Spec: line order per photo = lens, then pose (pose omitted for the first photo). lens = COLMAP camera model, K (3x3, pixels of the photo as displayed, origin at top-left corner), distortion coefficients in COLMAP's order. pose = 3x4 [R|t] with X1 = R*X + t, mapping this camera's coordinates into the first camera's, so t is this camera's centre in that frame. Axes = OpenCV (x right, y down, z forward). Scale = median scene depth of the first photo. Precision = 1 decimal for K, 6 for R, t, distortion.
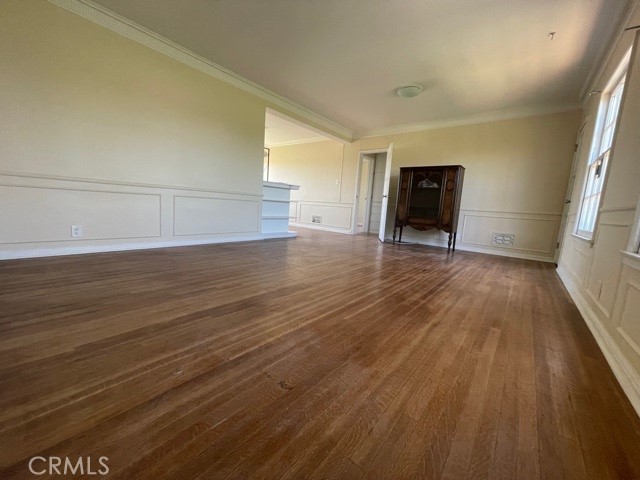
lens RADIAL K [[259.2, 0, 315.9], [0, 259.2, 240.5], [0, 0, 1]] dist [-0.001685, 0.000416]
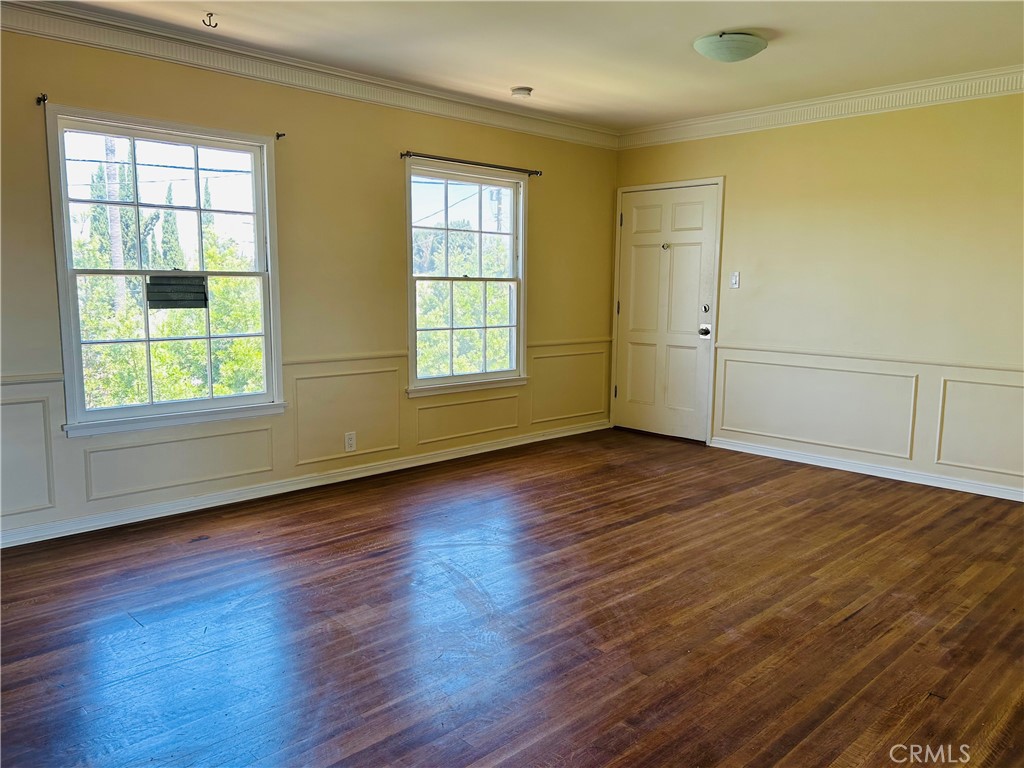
lens RADIAL K [[780.0, 0, 512.0], [0, 780.0, 384.0], [0, 0, 1]] dist [0.057419, -0.050021]
pose [[-0.990806, -0.087303, 0.103355, 0.210934], [-0.056292, 0.960693, 0.271847, -0.821859], [-0.123025, 0.263530, -0.956774, 3.572358]]
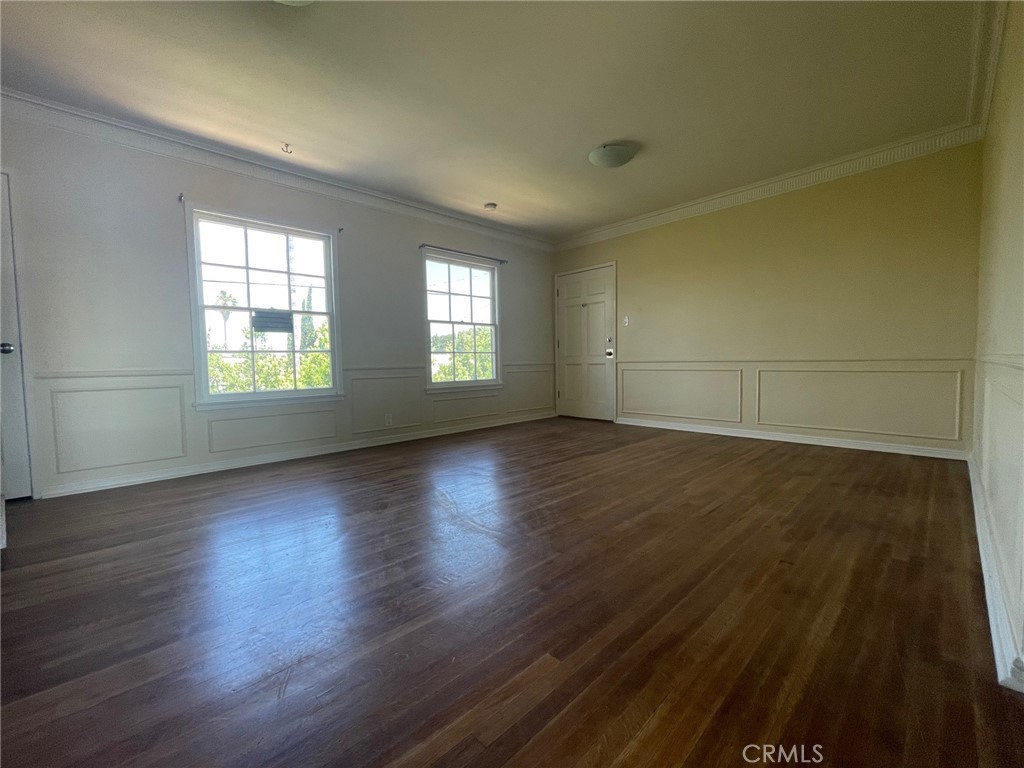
lens RADIAL K [[414.7, 0, 505.4], [0, 414.7, 384.8], [0, 0, 1]] dist [-0.001685, 0.000416]
pose [[-0.989745, -0.050401, 0.133655, 0.084053], [-0.023536, 0.980436, 0.195428, -0.508173], [-0.140890, 0.190278, -0.971568, 3.200303]]
